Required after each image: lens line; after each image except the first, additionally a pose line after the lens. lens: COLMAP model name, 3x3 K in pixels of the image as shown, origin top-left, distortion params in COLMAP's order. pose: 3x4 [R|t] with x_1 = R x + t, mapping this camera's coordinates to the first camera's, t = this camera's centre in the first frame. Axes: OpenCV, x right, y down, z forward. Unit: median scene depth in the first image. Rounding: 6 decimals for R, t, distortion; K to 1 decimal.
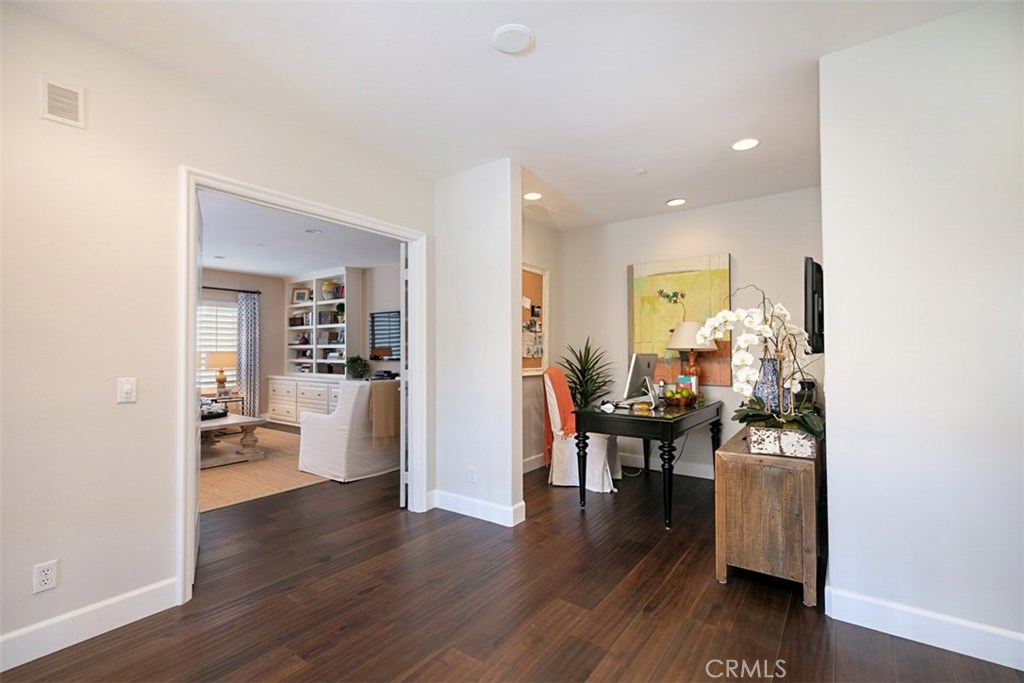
lens RADIAL K [[458.2, 0, 510.7], [0, 458.2, 344.1], [0, 0, 1]] dist [0.002056, 0.001037]
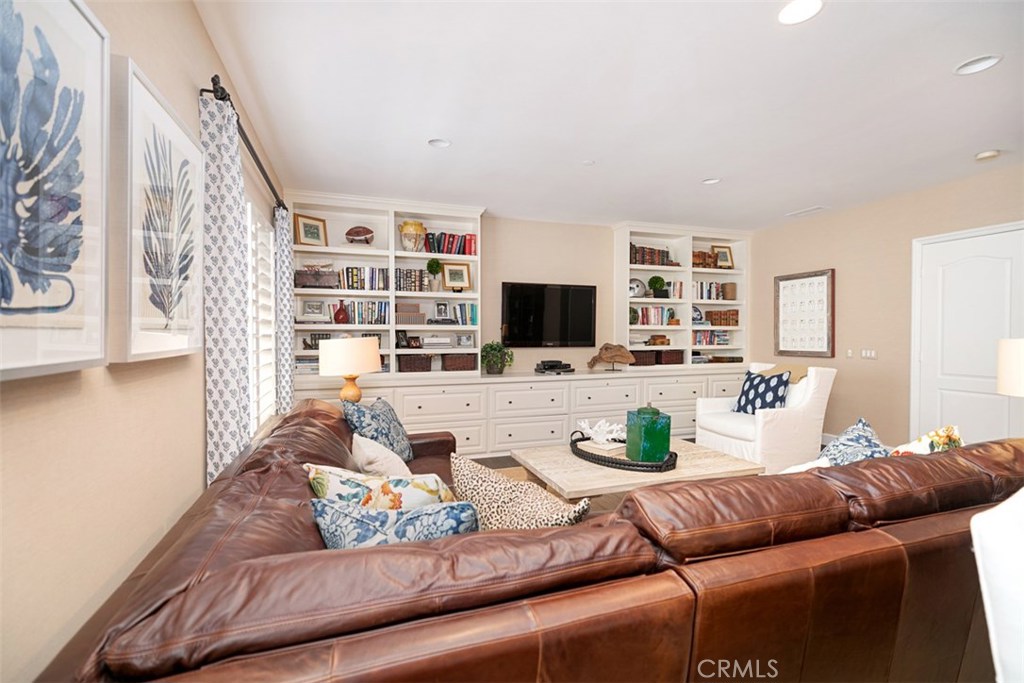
lens RADIAL K [[458.2, 0, 511.9], [0, 458.2, 340.0], [0, 0, 1]] dist [0.002056, 0.001037]
pose [[0.560270, -0.008260, 0.828269, -0.885395], [-0.020773, 0.999496, 0.024019, 0.005074], [-0.828049, -0.030663, 0.559816, 0.577541]]
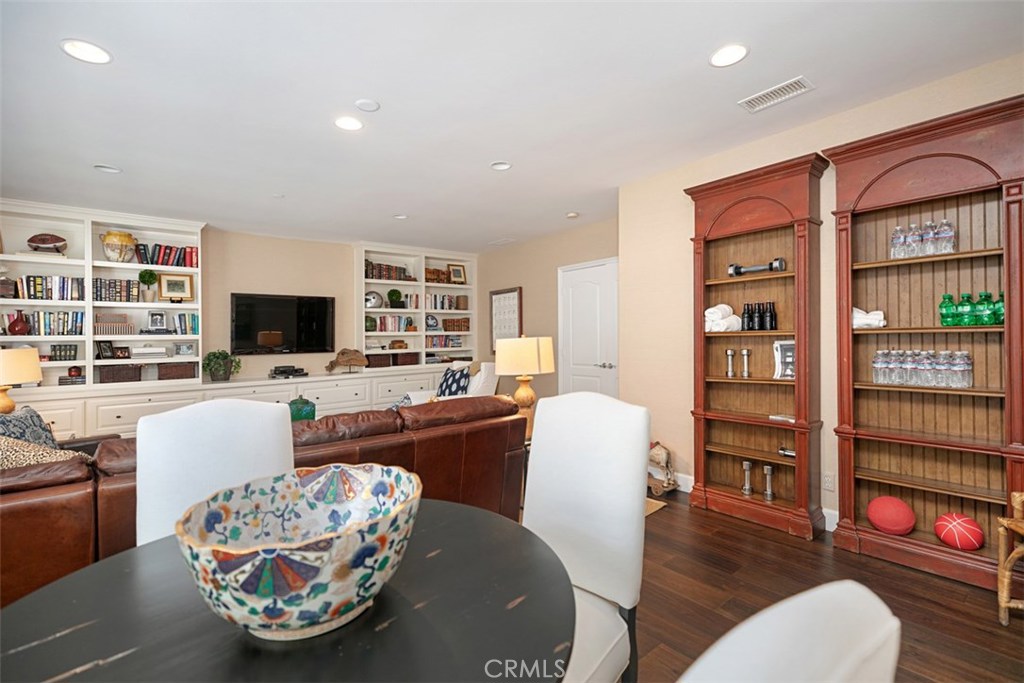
lens RADIAL K [[458.2, 0, 510.0], [0, 458.2, 336.2], [0, 0, 1]] dist [0.002056, 0.001037]
pose [[0.243679, 0.001562, 0.969855, -0.919531], [-0.003939, 0.999992, -0.000621, 0.001652], [-0.969848, -0.003669, 0.243684, 0.363829]]
